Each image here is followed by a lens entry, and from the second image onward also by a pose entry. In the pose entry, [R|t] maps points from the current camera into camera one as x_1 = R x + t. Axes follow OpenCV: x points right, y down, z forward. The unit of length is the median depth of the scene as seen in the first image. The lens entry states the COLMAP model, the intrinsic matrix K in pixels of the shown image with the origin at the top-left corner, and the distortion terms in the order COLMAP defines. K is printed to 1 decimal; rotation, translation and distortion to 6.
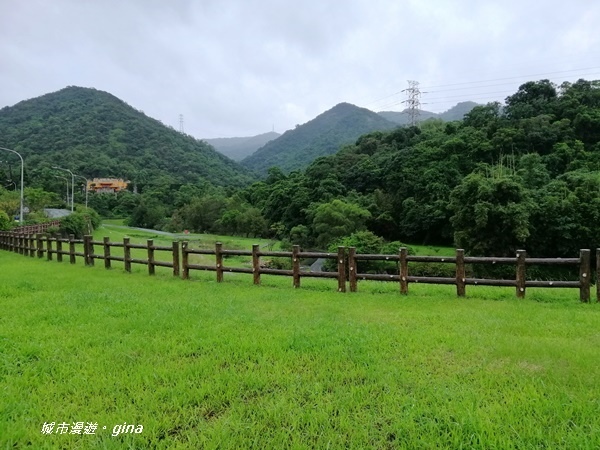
lens RADIAL K [[434.3, 0, 298.0], [0, 434.3, 222.5], [0, 0, 1]] dist [-0.002687, -0.024078]
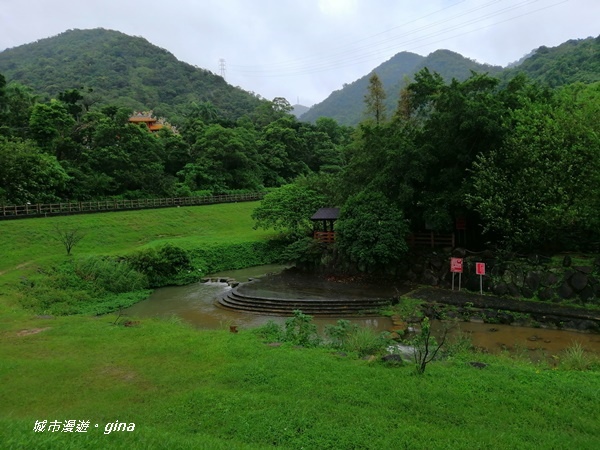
lens RADIAL K [[434.3, 0, 301.1], [0, 434.3, 224.8], [0, 0, 1]] dist [-0.002687, -0.024078]
pose [[0.998385, -0.045310, -0.034277, -0.166140], [0.047061, 0.997530, 0.052153, -0.002955], [0.031830, -0.053682, 0.998051, 0.347554]]
